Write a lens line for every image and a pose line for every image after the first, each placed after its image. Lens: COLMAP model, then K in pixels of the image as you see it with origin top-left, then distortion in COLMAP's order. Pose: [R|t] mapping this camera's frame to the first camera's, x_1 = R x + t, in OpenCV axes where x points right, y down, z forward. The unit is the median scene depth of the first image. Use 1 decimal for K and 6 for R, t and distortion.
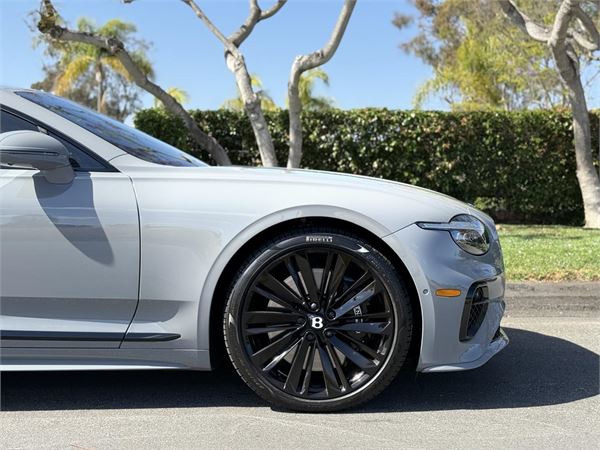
lens RADIAL K [[846.7, 0, 300.0], [0, 846.7, 225.0], [0, 0, 1]] dist [0.120967, -0.055837]
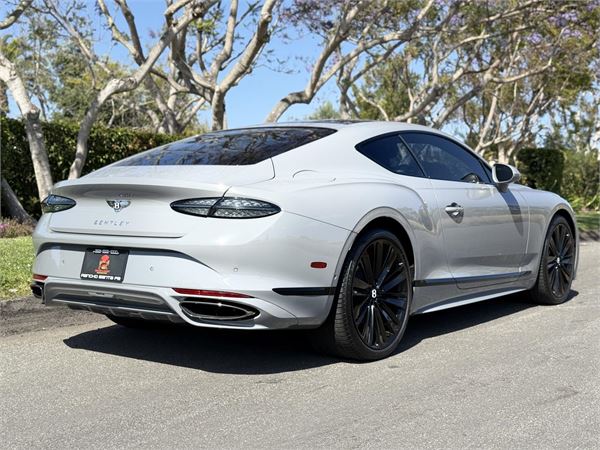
lens RADIAL K [[846.7, 0, 300.0], [0, 846.7, 225.0], [0, 0, 1]] dist [0.120967, -0.055837]
pose [[0.567757, -0.024438, 0.822833, -0.714676], [0.031366, 0.999476, 0.008041, -0.002818], [-0.822598, 0.021243, 0.568226, 0.118188]]
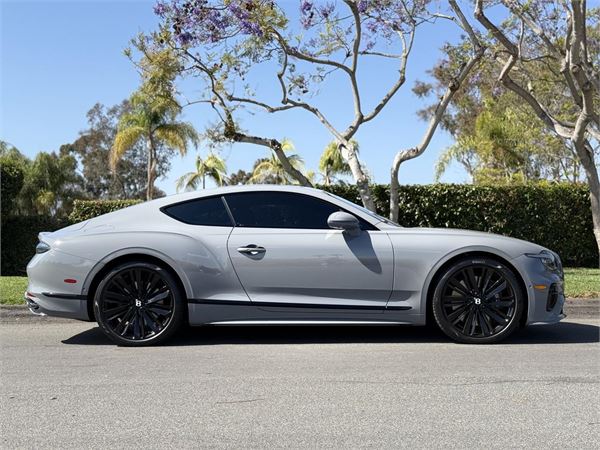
lens RADIAL K [[846.7, 0, 300.0], [0, 846.7, 225.0], [0, 0, 1]] dist [0.120967, -0.055837]
pose [[0.999944, -0.002463, -0.010333, -0.138549], [0.001752, 0.997669, -0.068212, 0.024086], [0.010477, 0.068190, 0.997617, -0.391913]]
